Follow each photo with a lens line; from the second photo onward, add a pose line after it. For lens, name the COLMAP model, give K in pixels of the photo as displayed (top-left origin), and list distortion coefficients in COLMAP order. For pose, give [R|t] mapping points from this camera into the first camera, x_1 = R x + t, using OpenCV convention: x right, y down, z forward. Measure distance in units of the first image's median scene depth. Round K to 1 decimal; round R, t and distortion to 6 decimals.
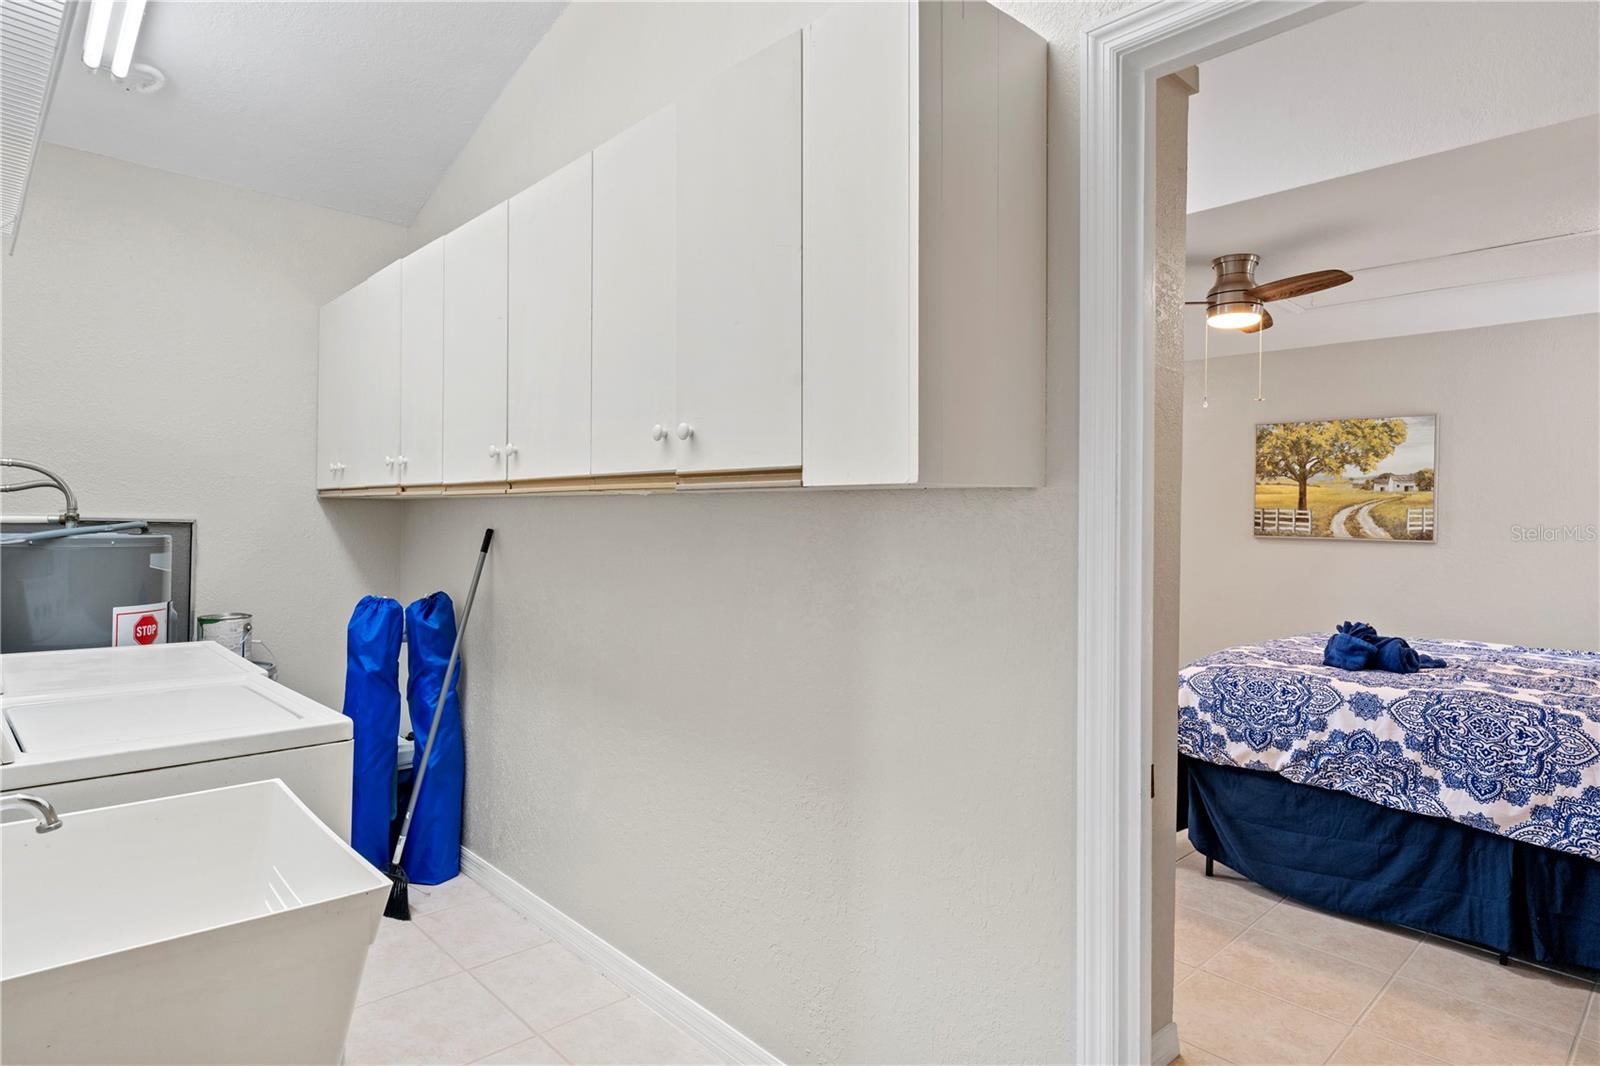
lens RADIAL K [[873.8, 0, 796.9], [0, 873.8, 523.6], [0, 0, 1]] dist [-0.006730, 0.004399]
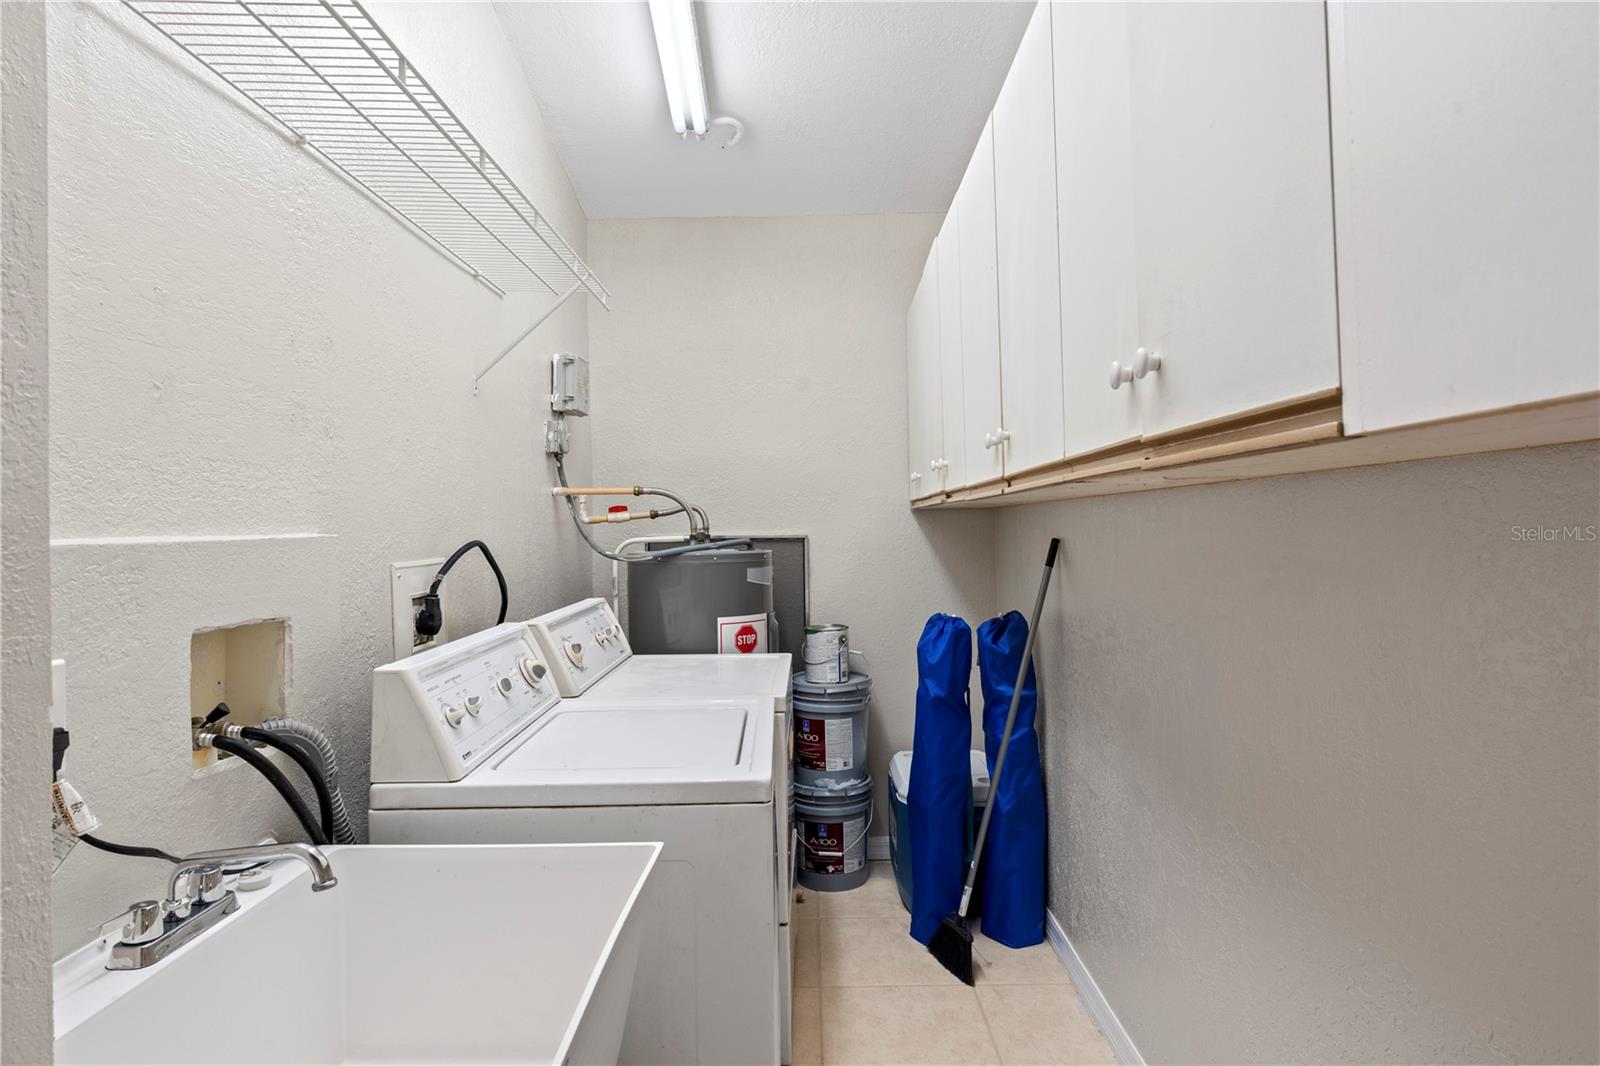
lens RADIAL K [[873.8, 0, 806.0], [0, 873.8, 527.9], [0, 0, 1]] dist [-0.006730, 0.004399]
pose [[0.721672, -0.029160, -0.691621, 0.077773], [0.028517, 0.999517, -0.012385, 0.000059], [0.691648, -0.010786, 0.722154, 0.361630]]
